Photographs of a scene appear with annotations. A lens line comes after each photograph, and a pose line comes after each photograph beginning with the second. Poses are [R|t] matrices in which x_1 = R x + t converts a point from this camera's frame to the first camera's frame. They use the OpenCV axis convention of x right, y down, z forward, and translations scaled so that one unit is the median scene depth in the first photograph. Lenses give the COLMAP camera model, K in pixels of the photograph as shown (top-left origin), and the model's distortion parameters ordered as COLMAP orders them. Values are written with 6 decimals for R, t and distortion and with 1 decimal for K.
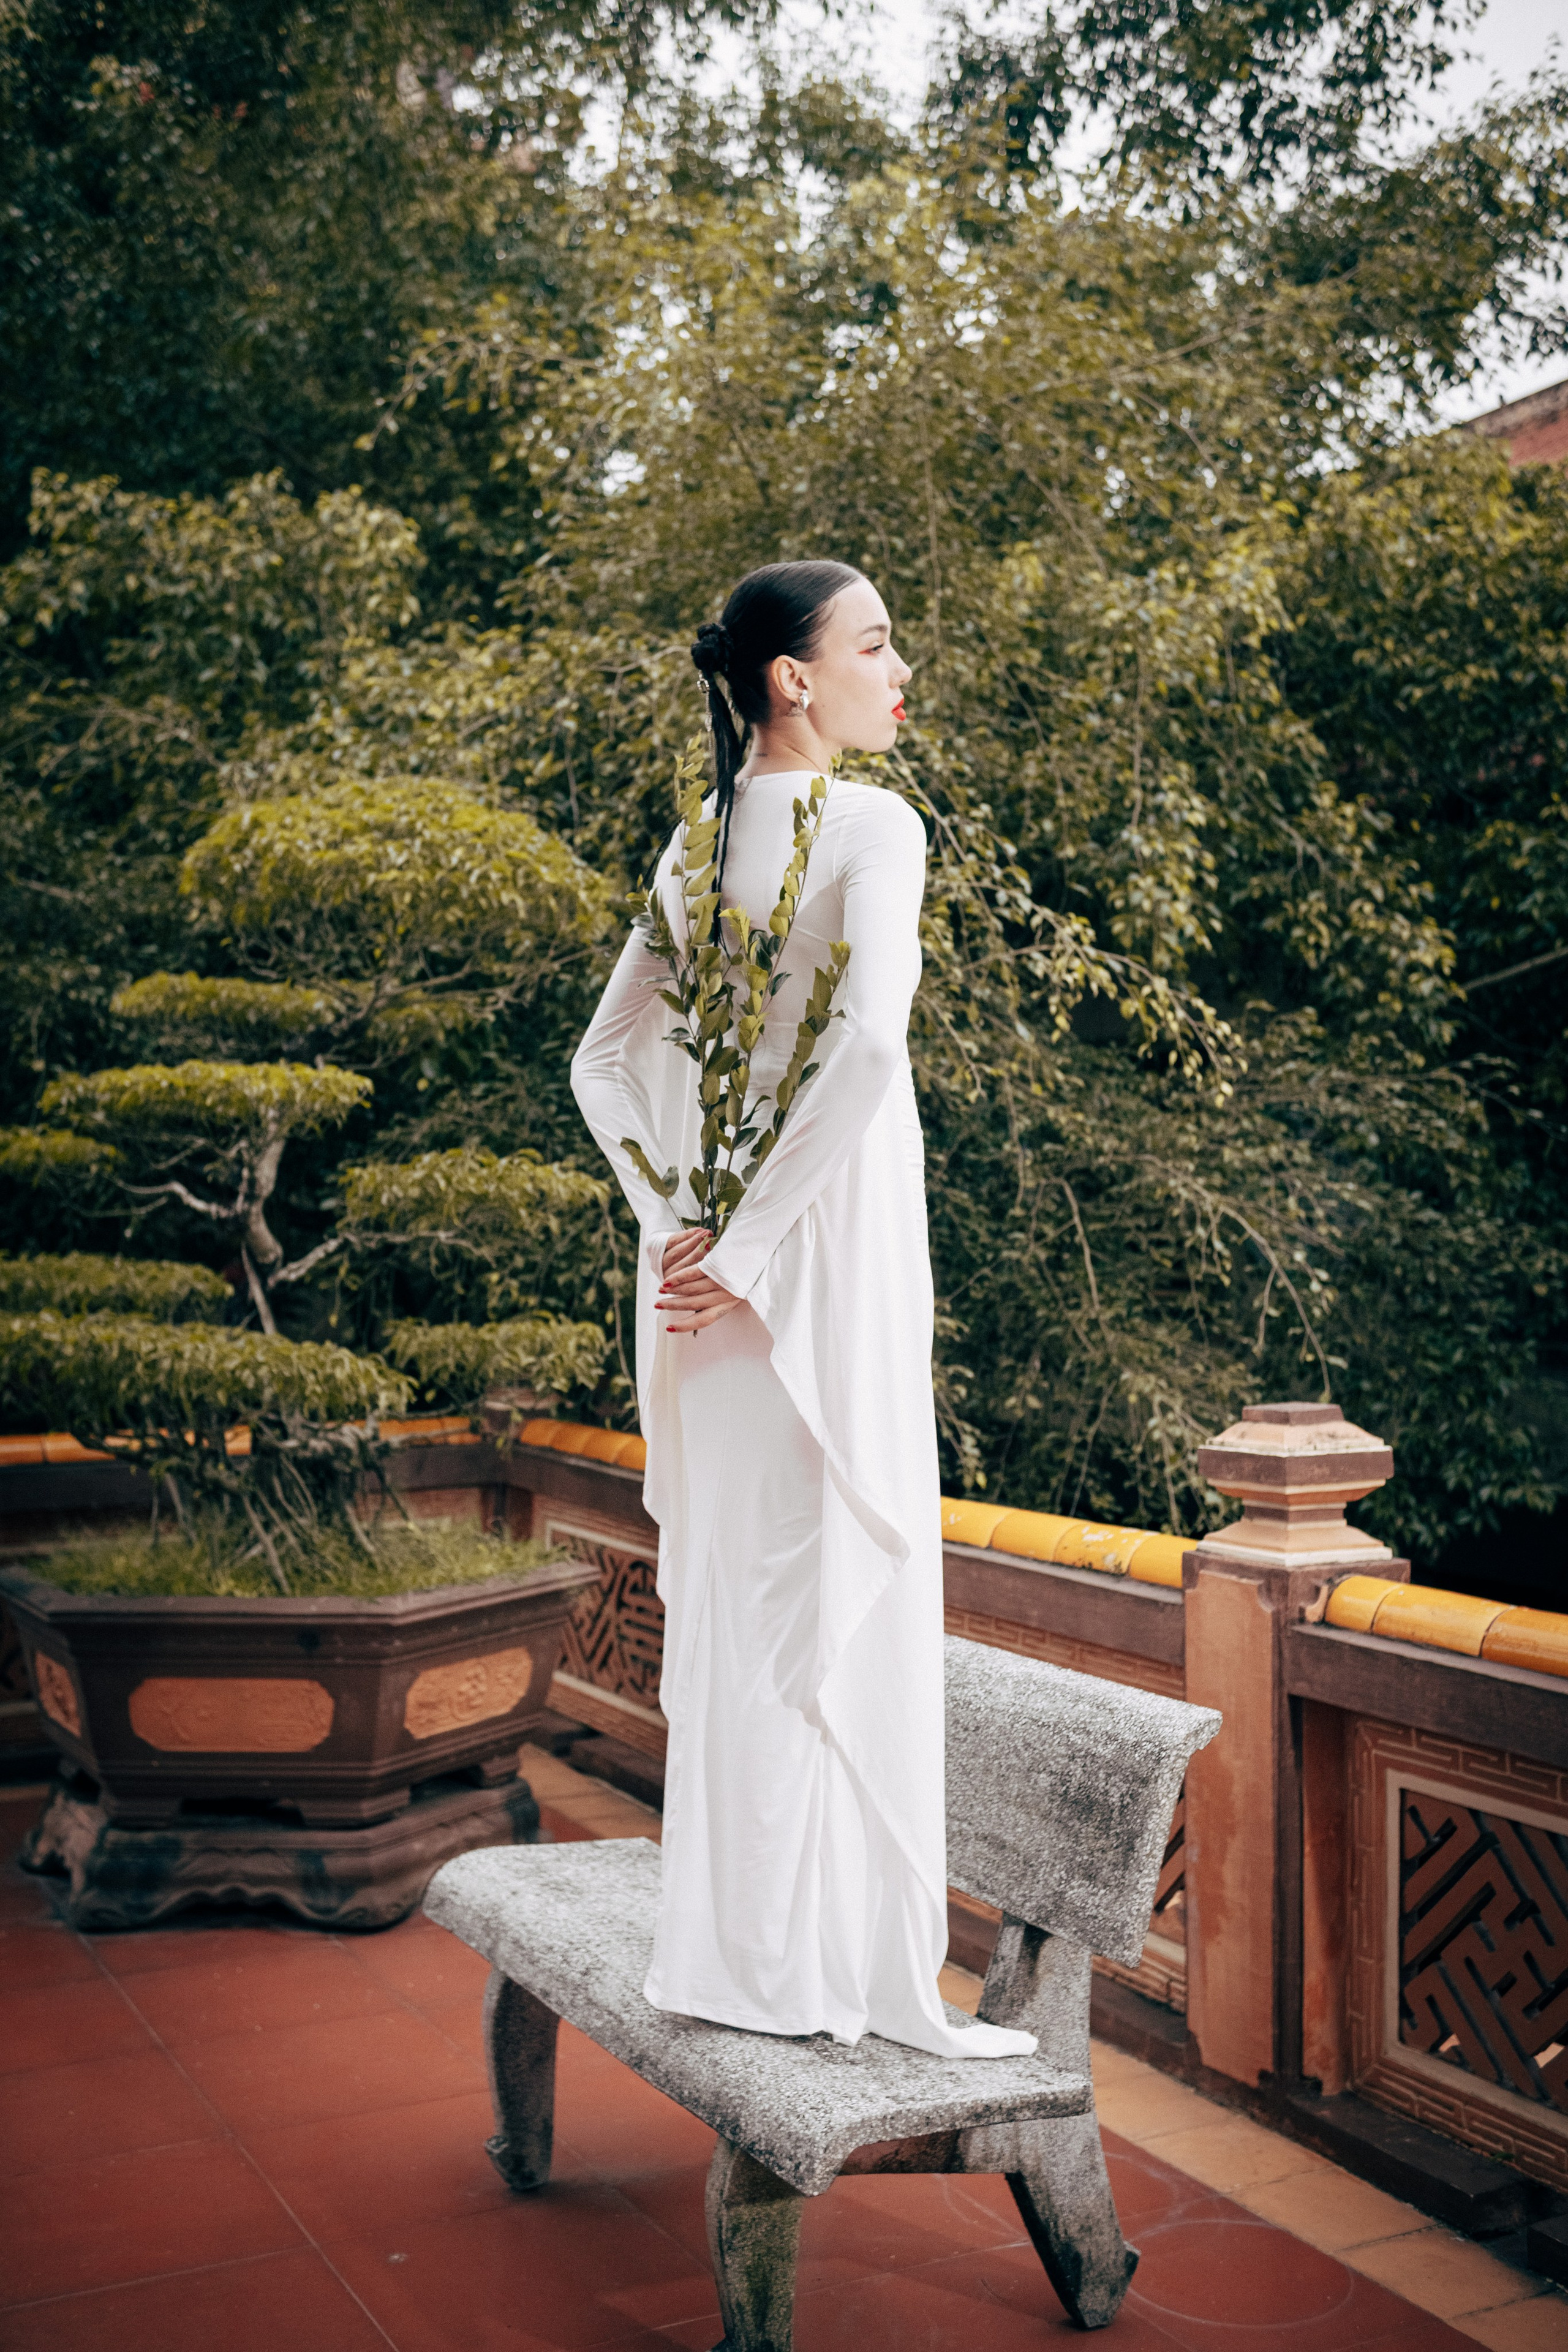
lens RADIAL K [[2304.9, 0, 784.0], [0, 2304.9, 1176.0], [0, 0, 1]] dist [0.010156, -0.007759]
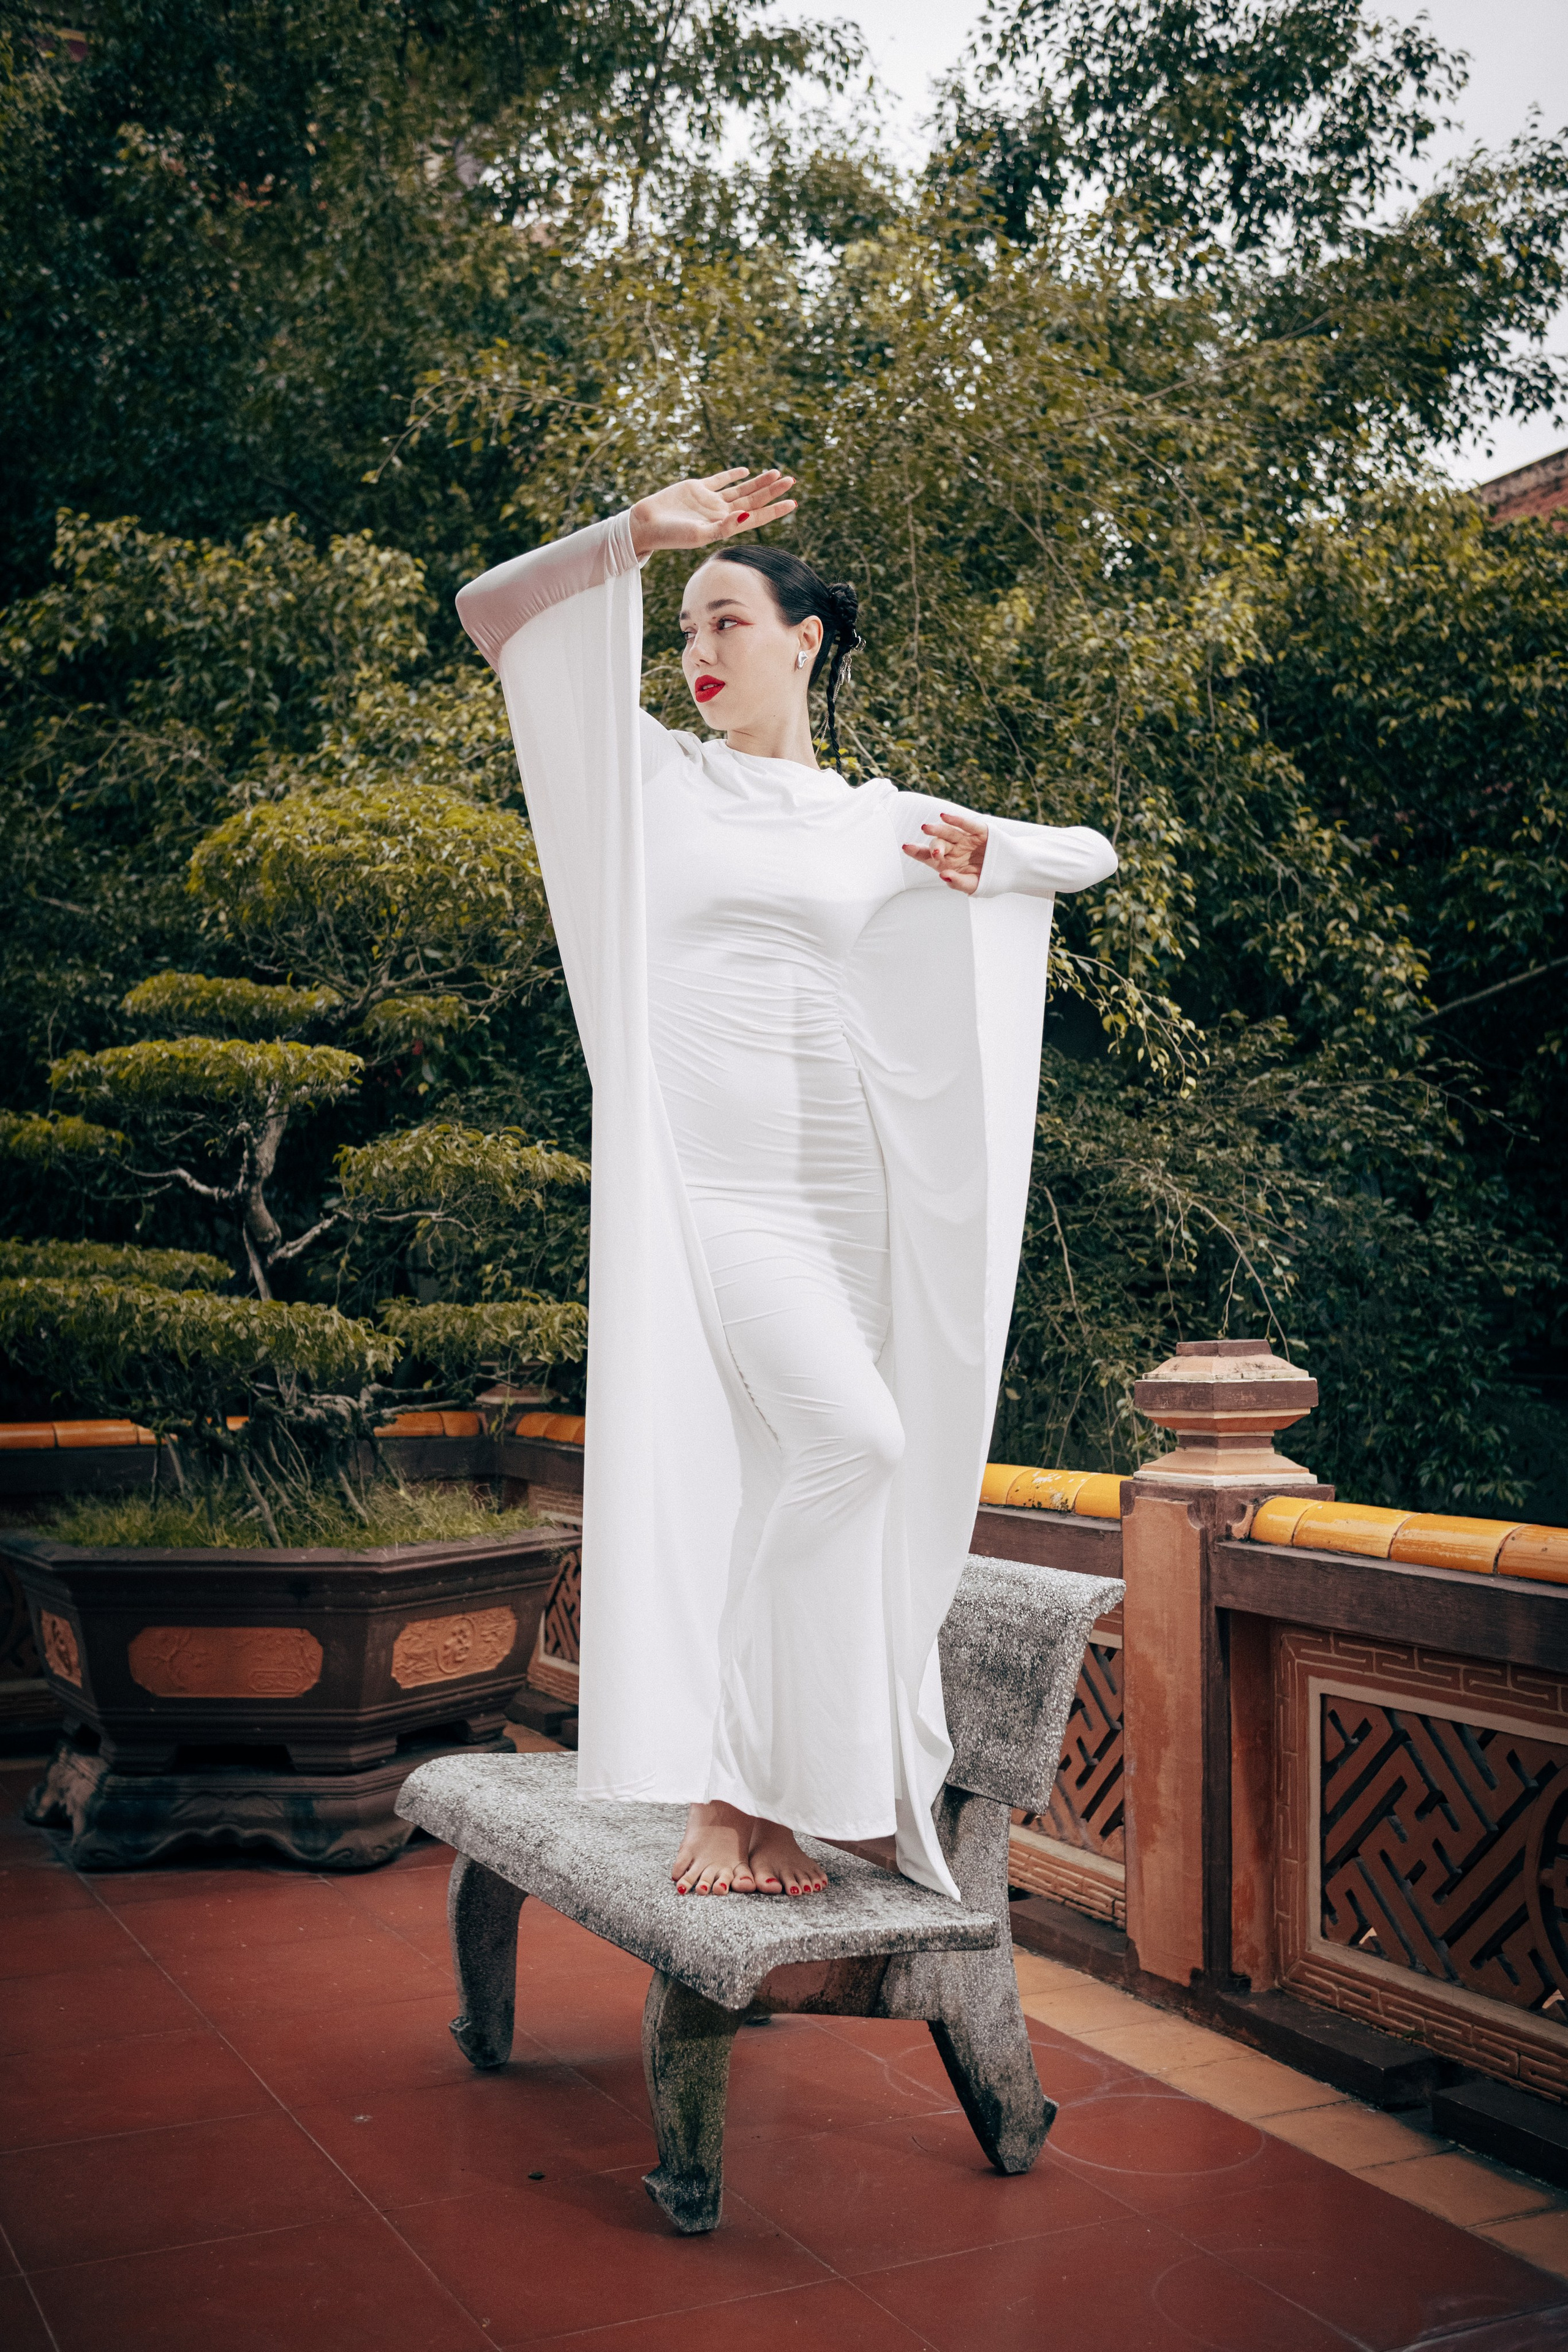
lens RADIAL K [[2303.2, 0, 782.8], [0, 2303.2, 1172.9], [0, 0, 1]] dist [0.006012, -0.000018]
pose [[0.999907, -0.001219, -0.013619, 0.022576], [0.000745, 0.999396, -0.034740, 0.040027], [0.013653, 0.034727, 0.999304, -0.038878]]
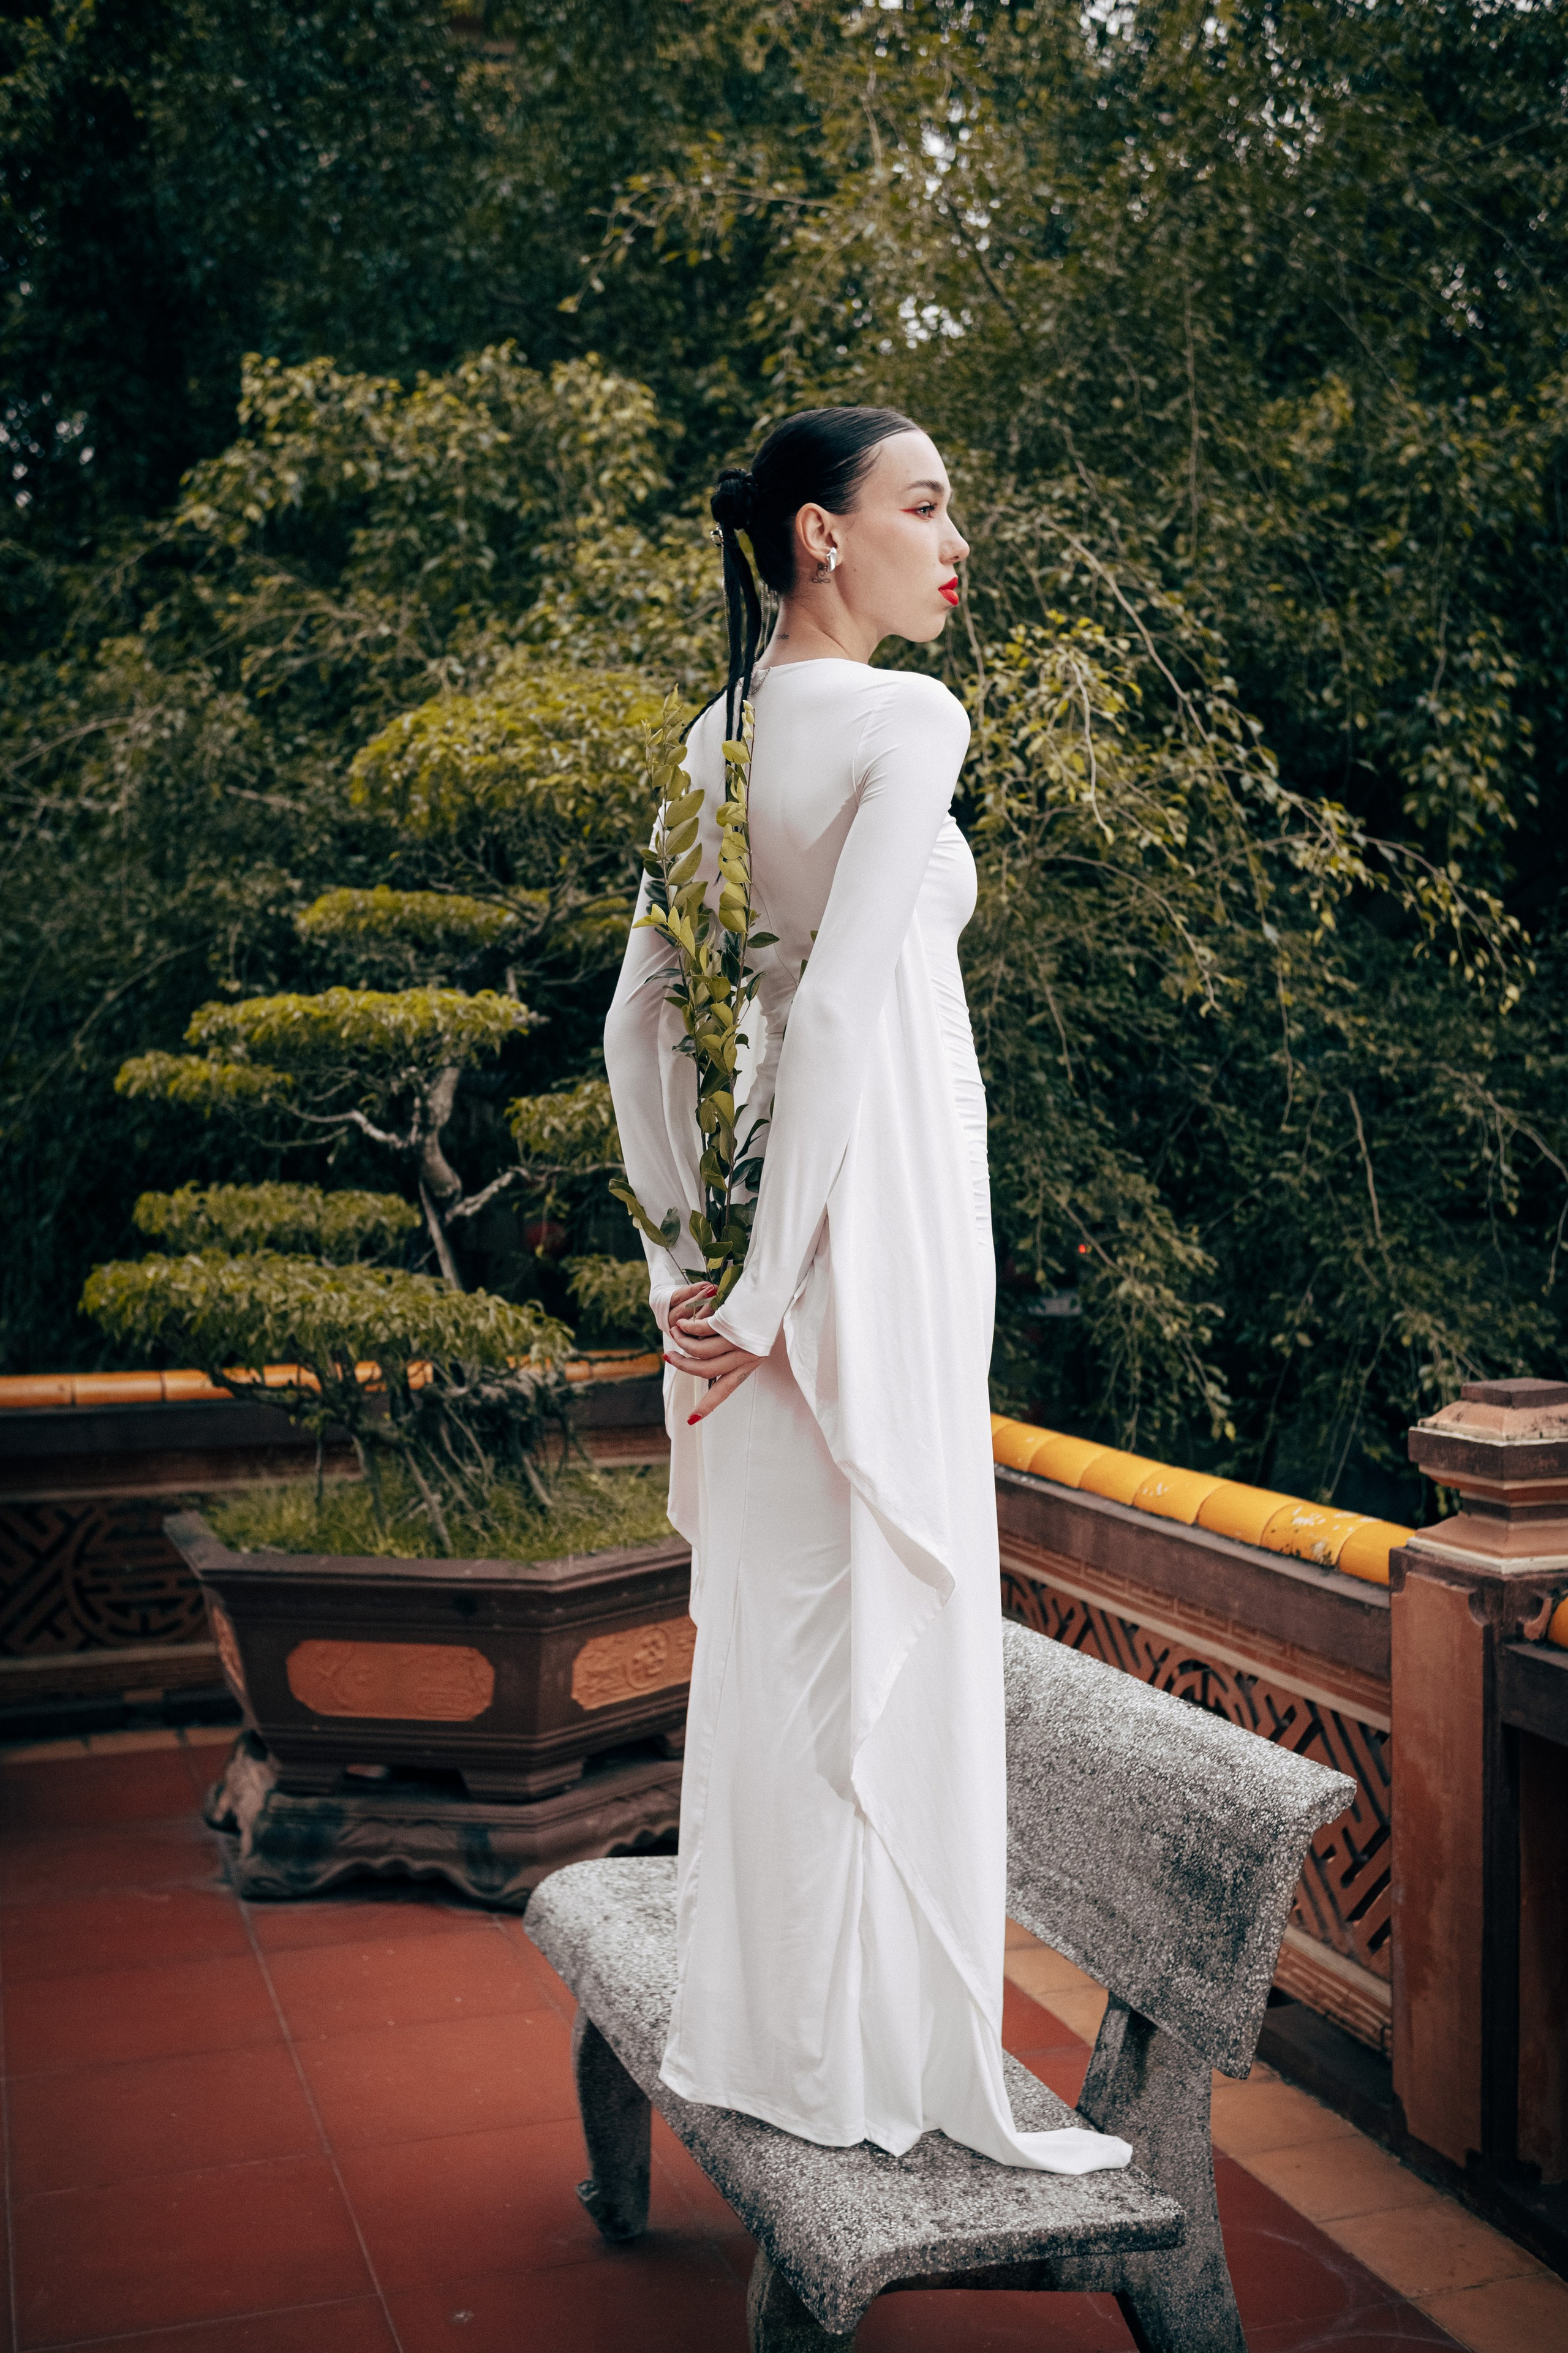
lens RADIAL K [[2364.0, 0, 784.0], [0, 2364.0, 1176.5], [0, 0, 1]] dist [0.006183, 0.001354]
pose [[0.987711, -0.003073, -0.156259, 0.059417], [0.010856, 0.998741, 0.048980, -0.015292], [0.155912, -0.050074, 0.986501, 0.065149]]
